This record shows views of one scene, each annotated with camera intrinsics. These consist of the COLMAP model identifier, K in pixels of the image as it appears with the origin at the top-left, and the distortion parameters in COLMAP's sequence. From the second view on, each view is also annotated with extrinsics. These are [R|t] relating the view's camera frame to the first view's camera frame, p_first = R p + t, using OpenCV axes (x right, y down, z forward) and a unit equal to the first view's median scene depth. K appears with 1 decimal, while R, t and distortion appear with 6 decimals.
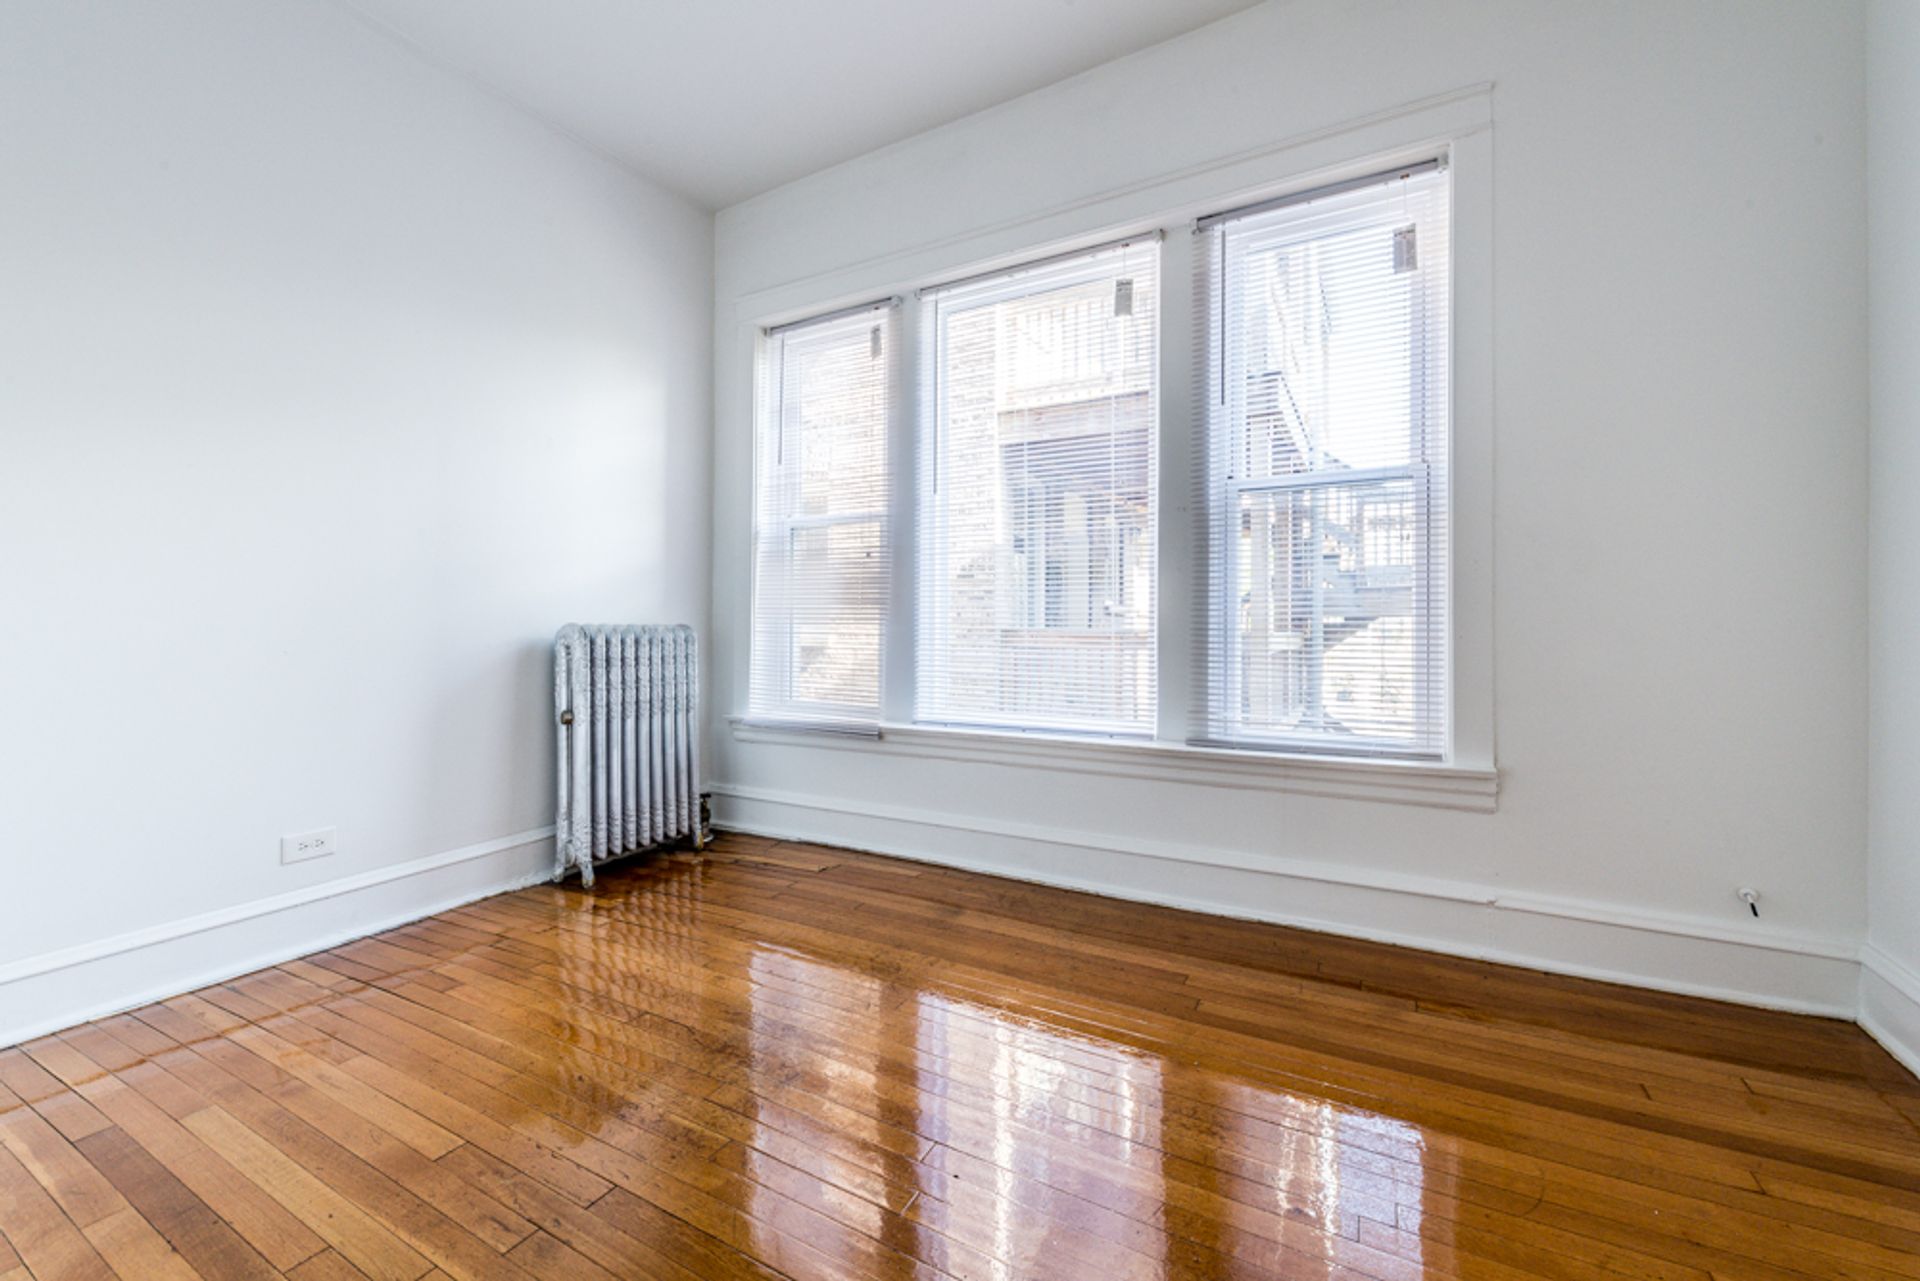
lens RADIAL K [[765.9, 0, 968.2], [0, 765.9, 630.2], [0, 0, 1]] dist [0.009800, -0.002259]
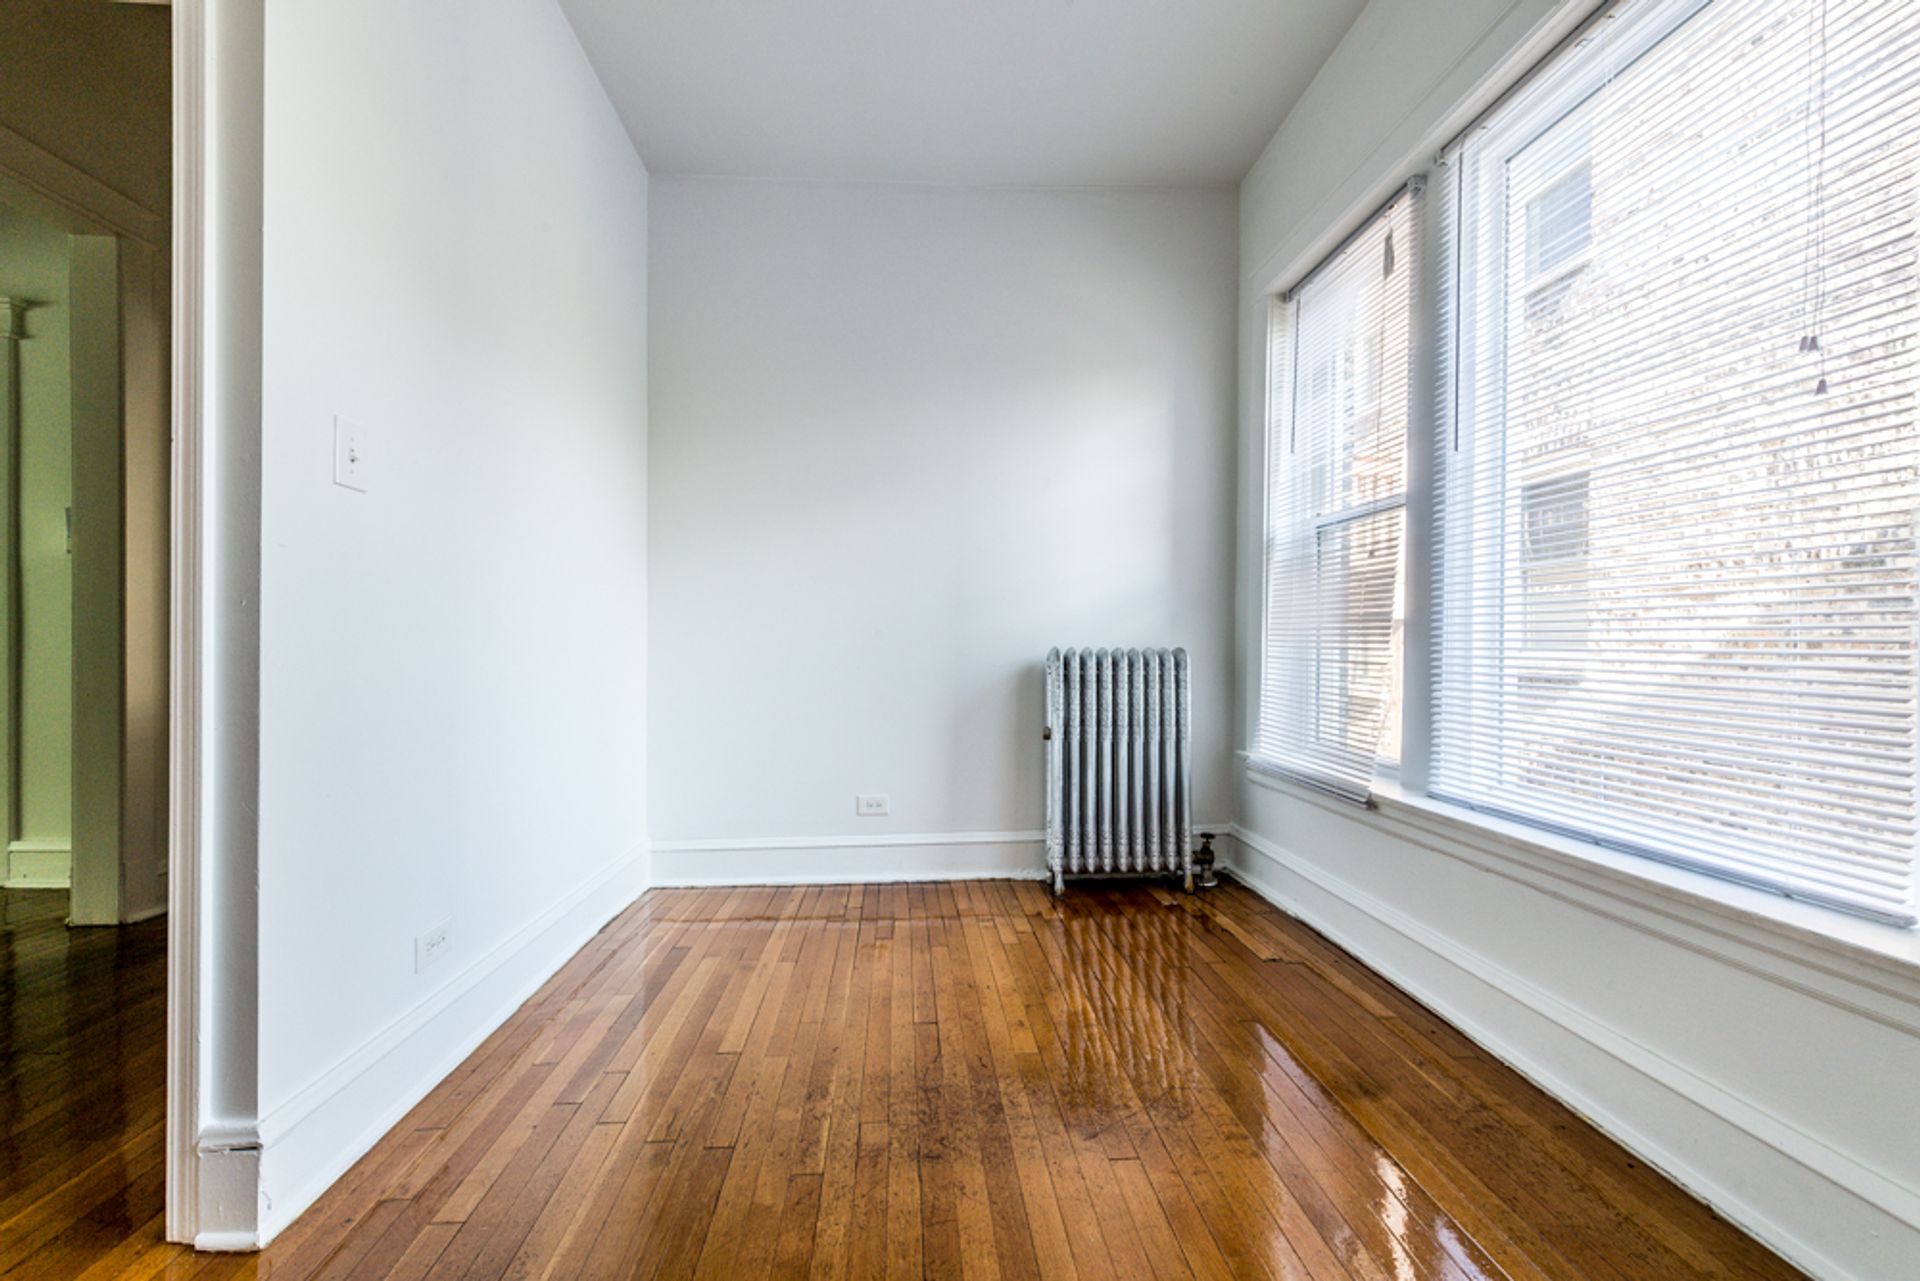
lens RADIAL K [[765.9, 0, 947.9], [0, 765.9, 645.9], [0, 0, 1]] dist [0.009800, -0.002259]
pose [[0.532881, 0.008787, -0.846145, 0.304518], [-0.009171, 0.999947, 0.004609, -0.011713], [0.846141, 0.005304, 0.532933, 0.300881]]
